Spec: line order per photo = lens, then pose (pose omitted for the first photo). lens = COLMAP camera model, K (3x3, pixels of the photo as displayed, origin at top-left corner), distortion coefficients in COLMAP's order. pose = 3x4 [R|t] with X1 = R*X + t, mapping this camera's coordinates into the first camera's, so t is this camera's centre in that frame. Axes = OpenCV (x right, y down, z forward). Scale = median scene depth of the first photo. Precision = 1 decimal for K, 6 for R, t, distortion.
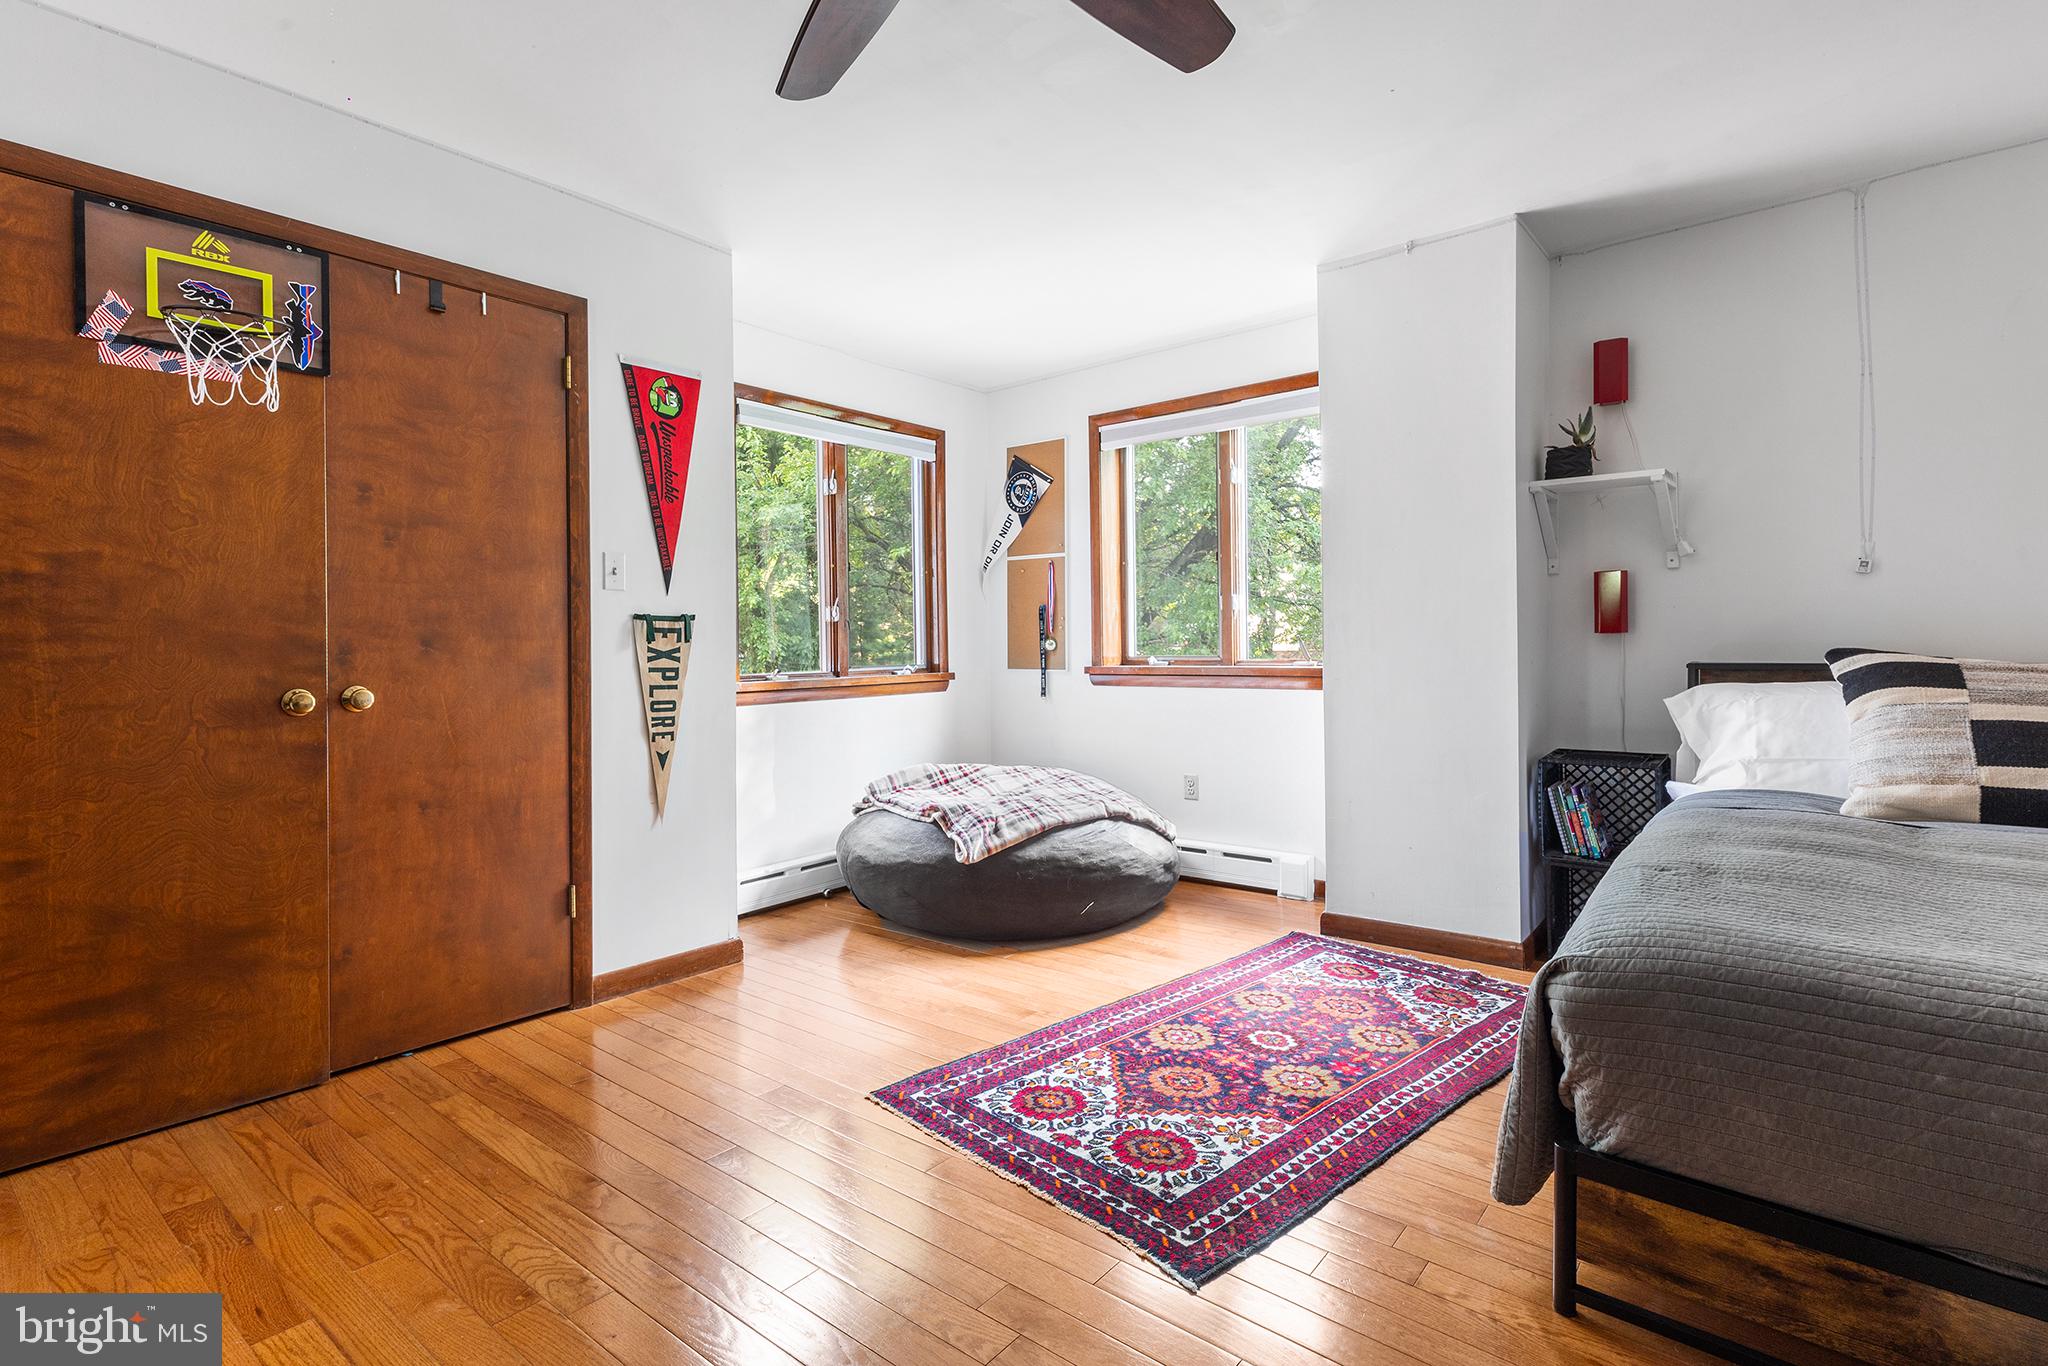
lens RADIAL K [[979.9, 0, 1022.7], [0, 979.9, 662.9], [0, 0, 1]] dist [-0.000400, -0.000495]
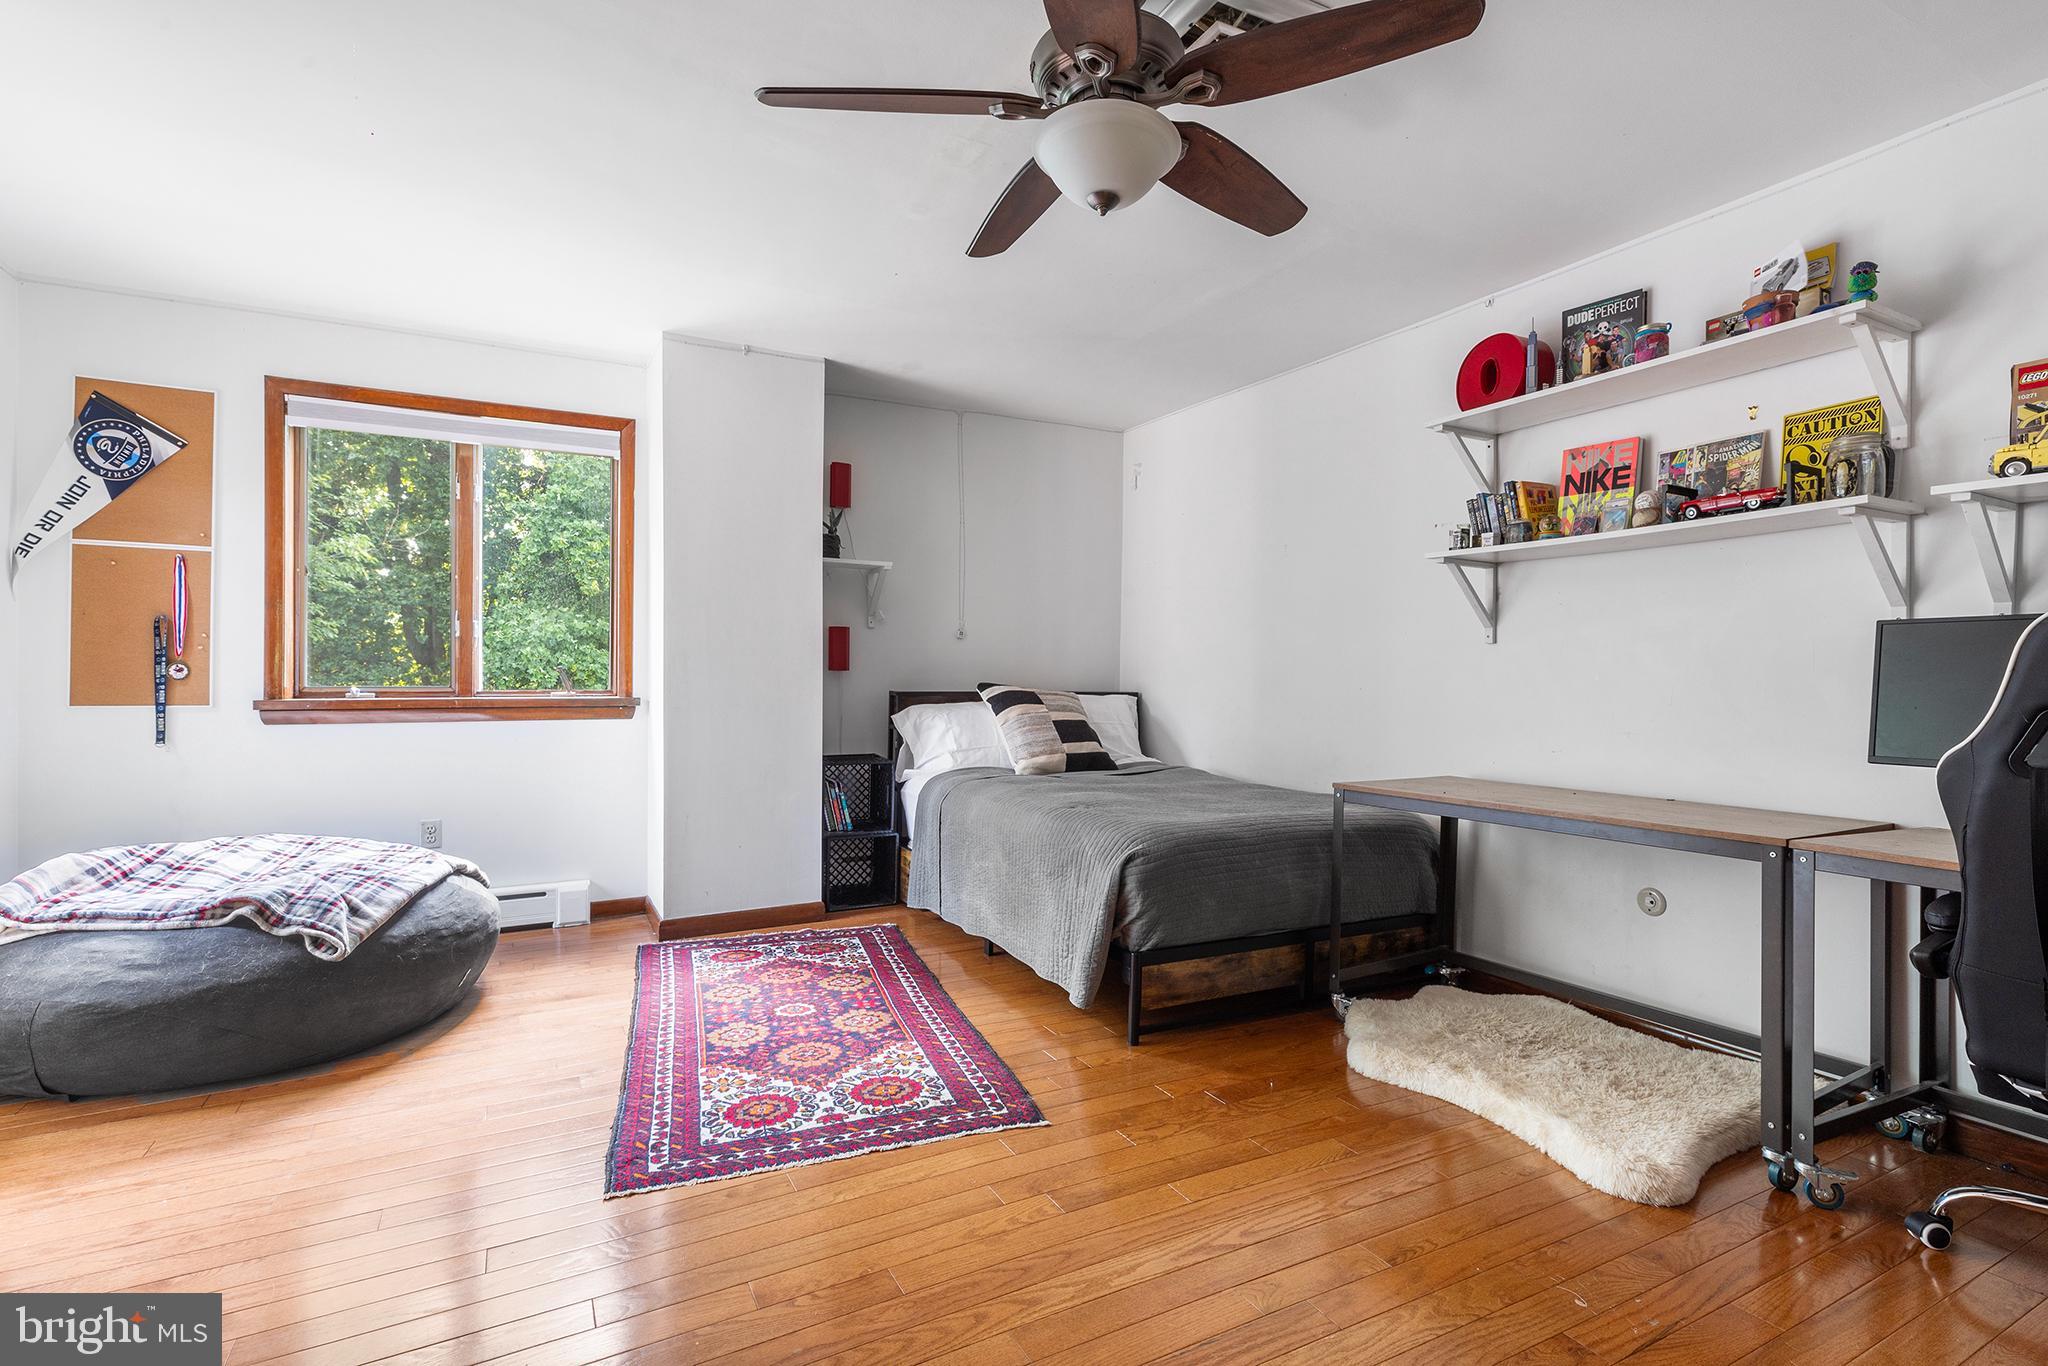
lens RADIAL K [[936.3, 0, 1021.0], [0, 936.3, 687.7], [0, 0, 1]] dist [0.004594, -0.001240]
pose [[0.394332, -0.000803, 0.918968, -0.652638], [0.005354, 0.999985, -0.001424, -0.003516], [-0.918952, 0.005482, 0.394330, 0.283172]]
